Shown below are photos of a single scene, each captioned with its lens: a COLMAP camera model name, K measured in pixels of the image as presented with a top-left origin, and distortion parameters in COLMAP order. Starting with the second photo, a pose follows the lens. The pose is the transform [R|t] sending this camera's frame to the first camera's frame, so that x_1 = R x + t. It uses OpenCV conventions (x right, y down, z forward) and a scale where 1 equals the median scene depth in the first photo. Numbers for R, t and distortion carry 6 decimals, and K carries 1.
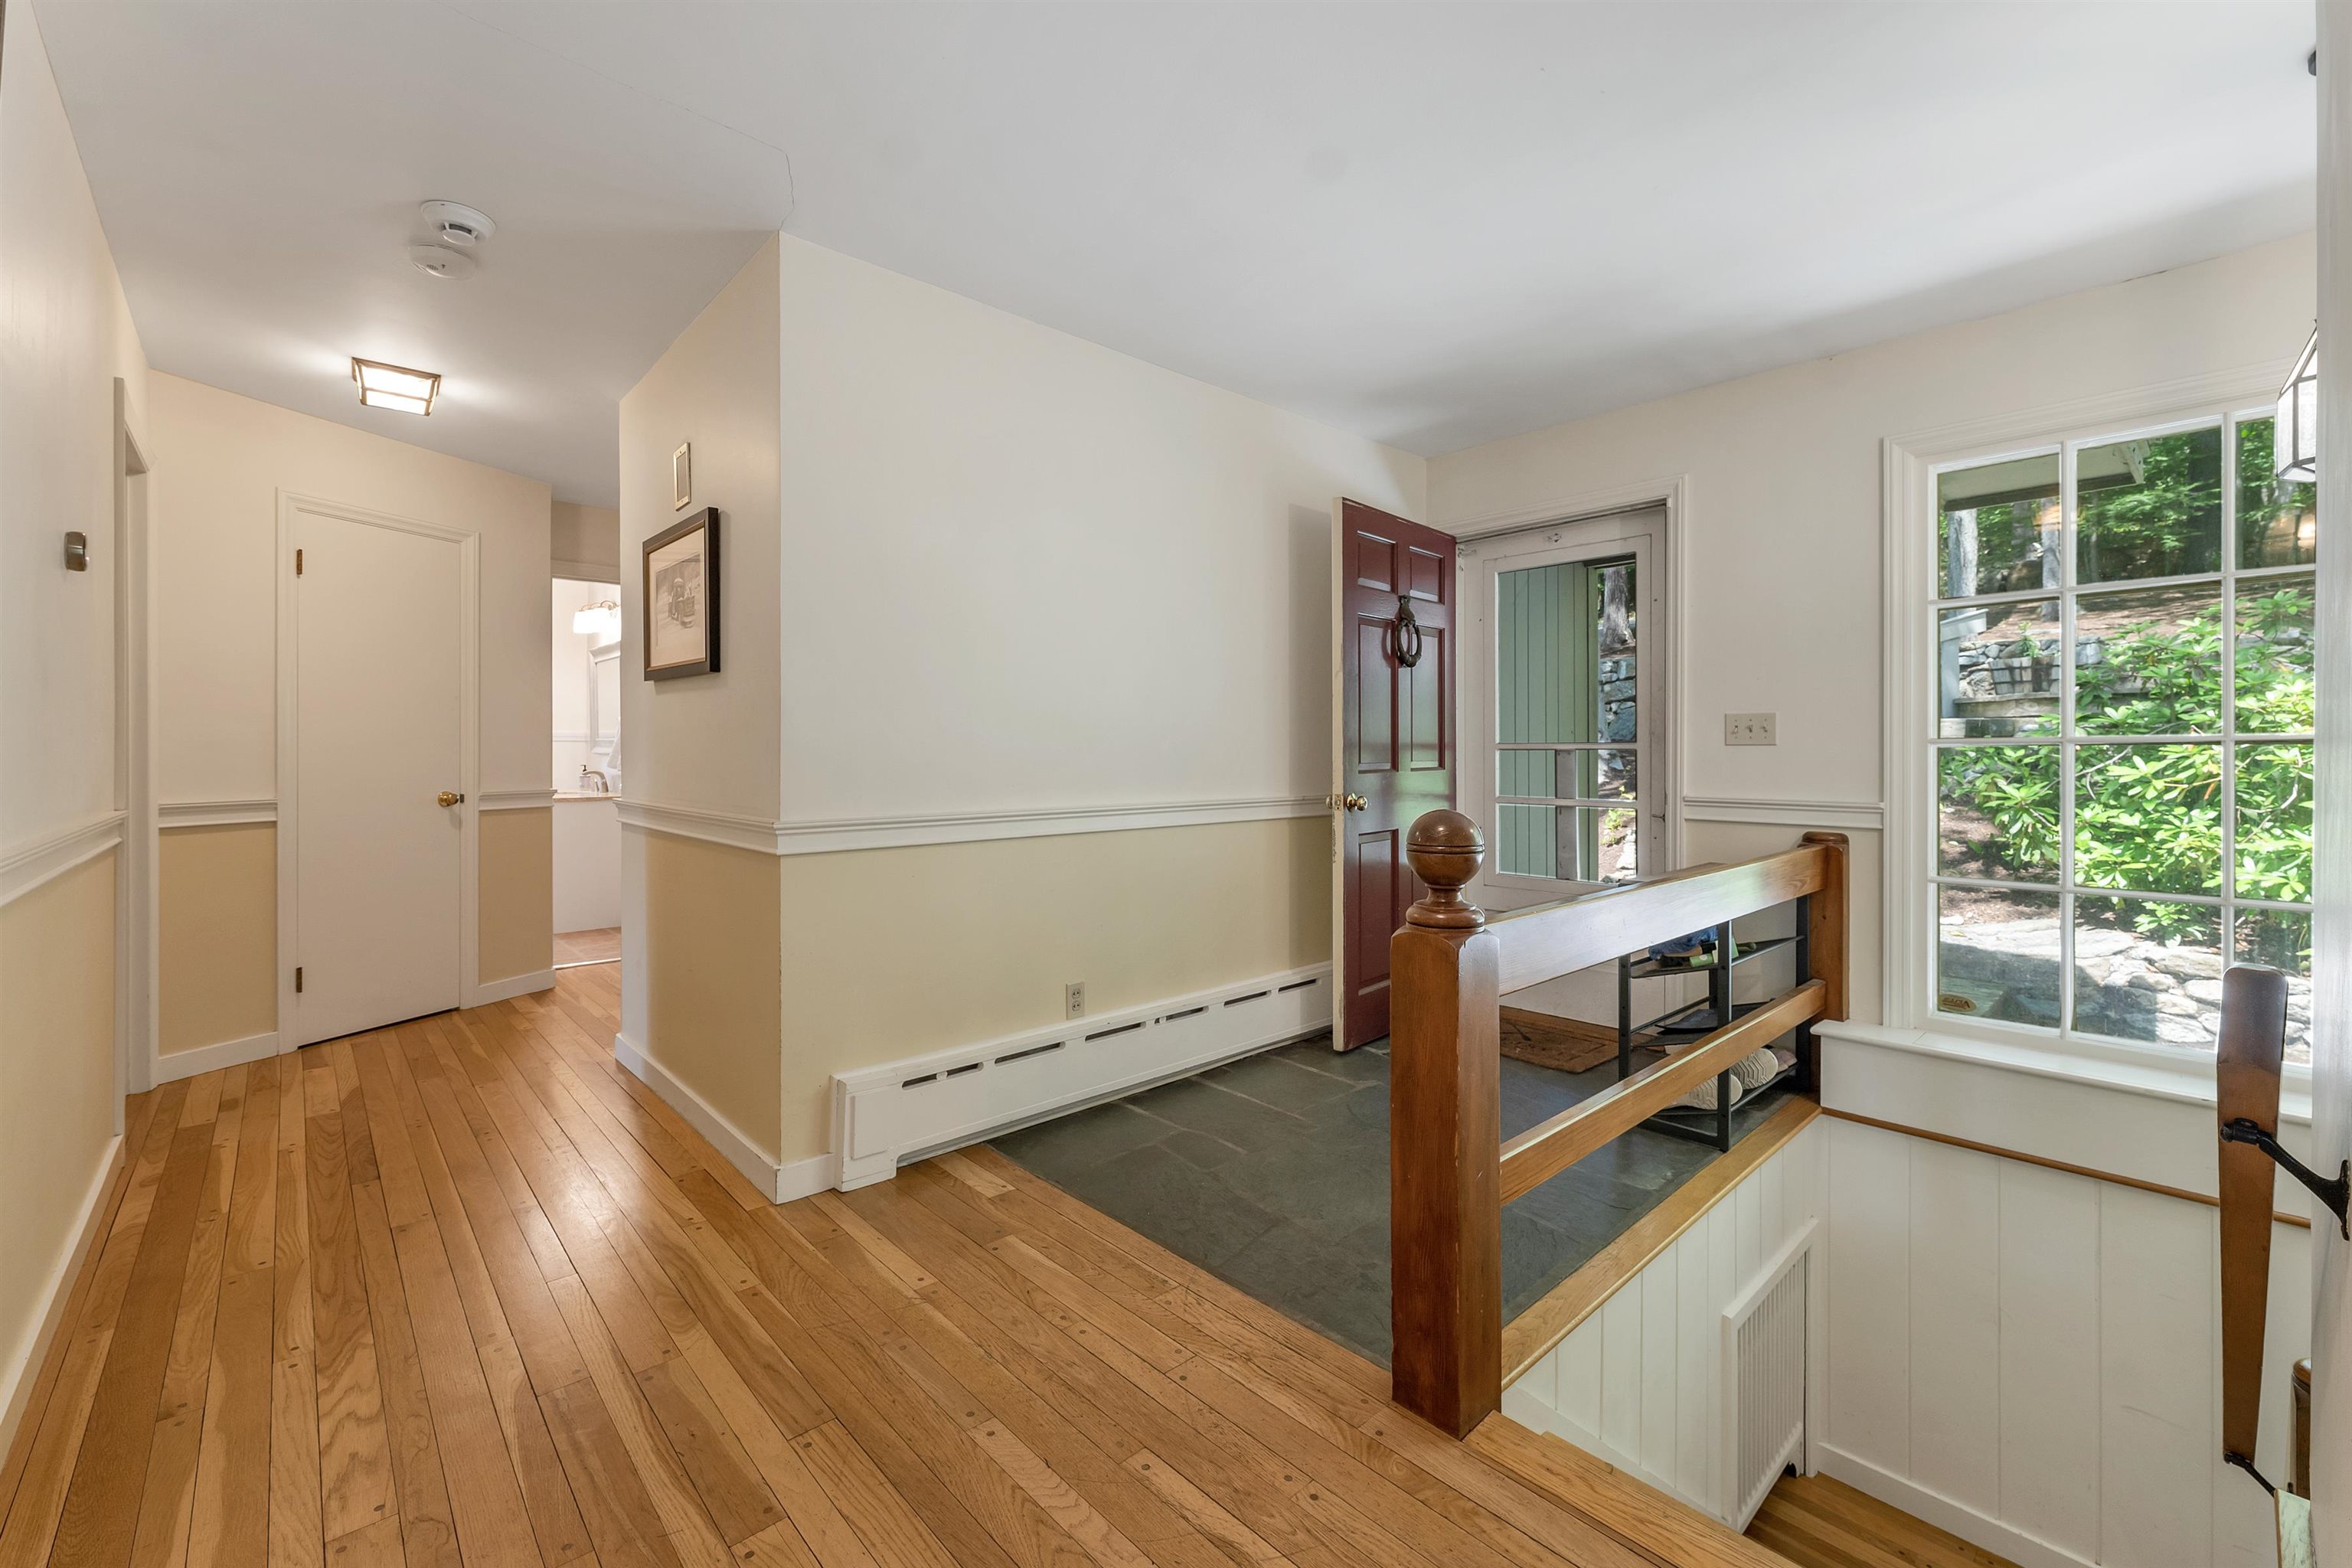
lens RADIAL K [[972.2, 0, 1176.5], [0, 972.2, 763.5], [0, 0, 1]] dist [-0.001356, -0.000247]
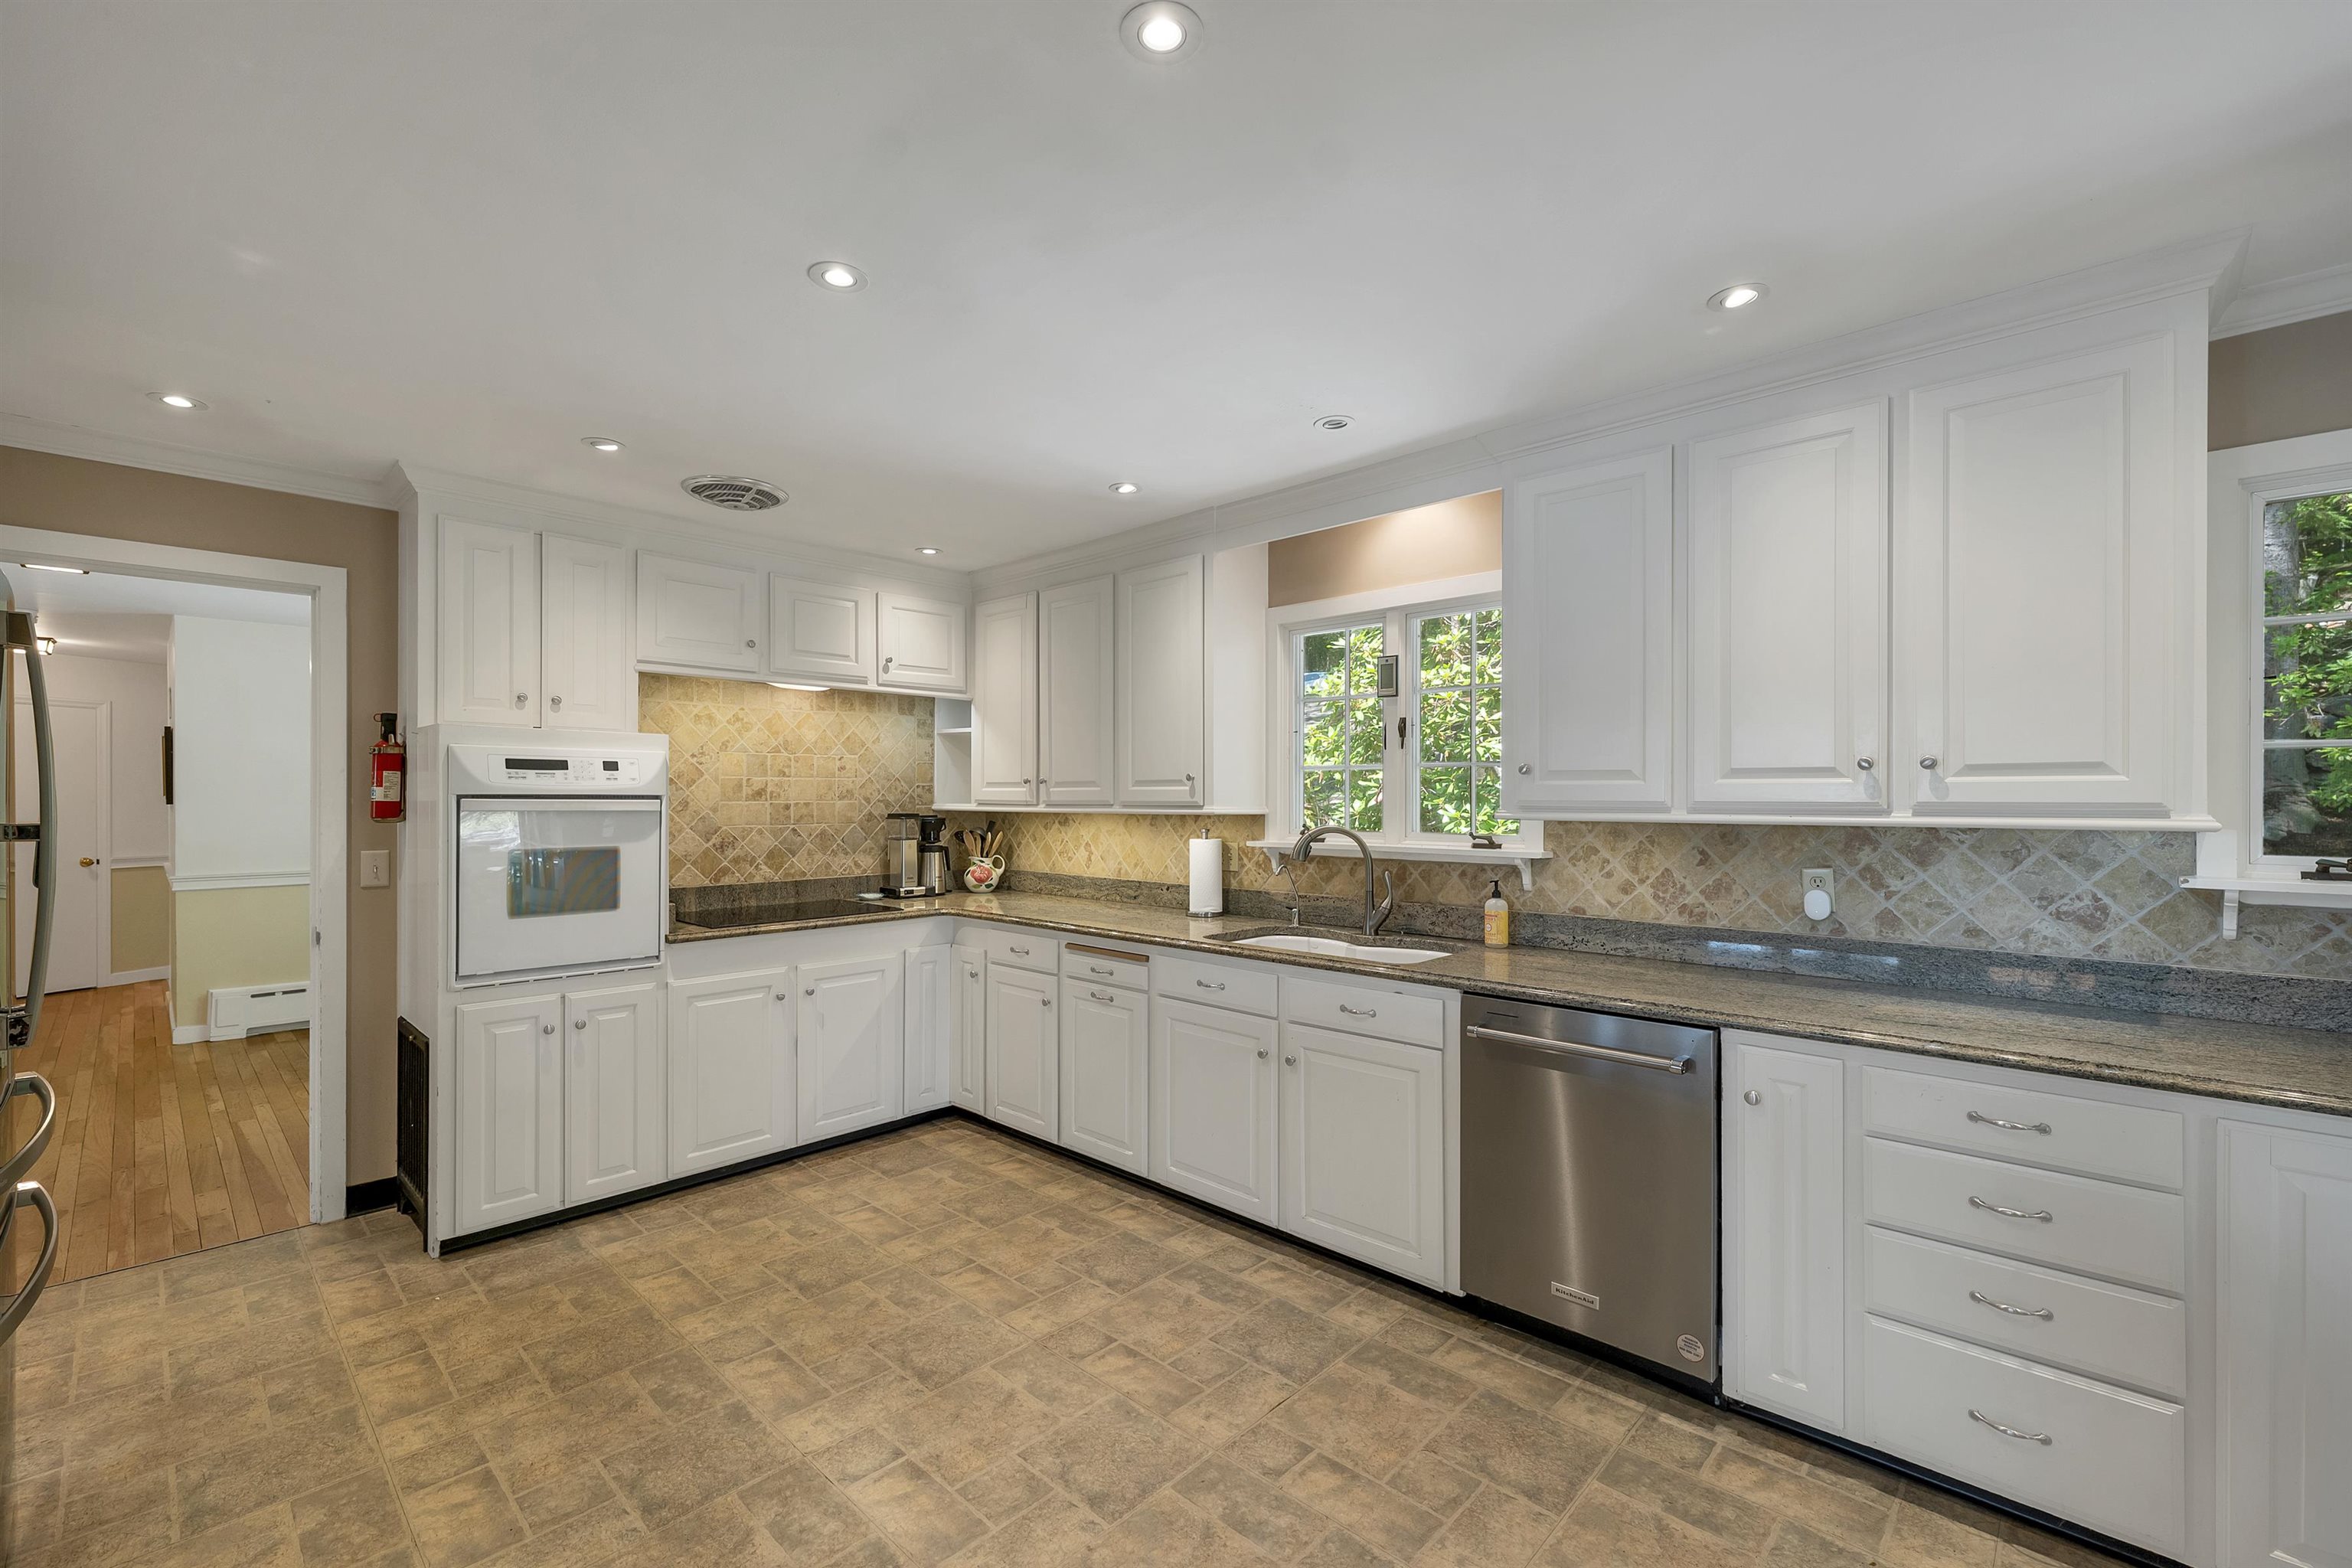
lens RADIAL K [[972.2, 0, 1196.9], [0, 972.2, 798.1], [0, 0, 1]] dist [-0.001356, -0.000247]
pose [[0.995641, -0.000271, 0.093272, 1.652678], [0.001002, 0.999969, -0.007788, -0.096965], [-0.093267, 0.007848, 0.995610, -1.391261]]
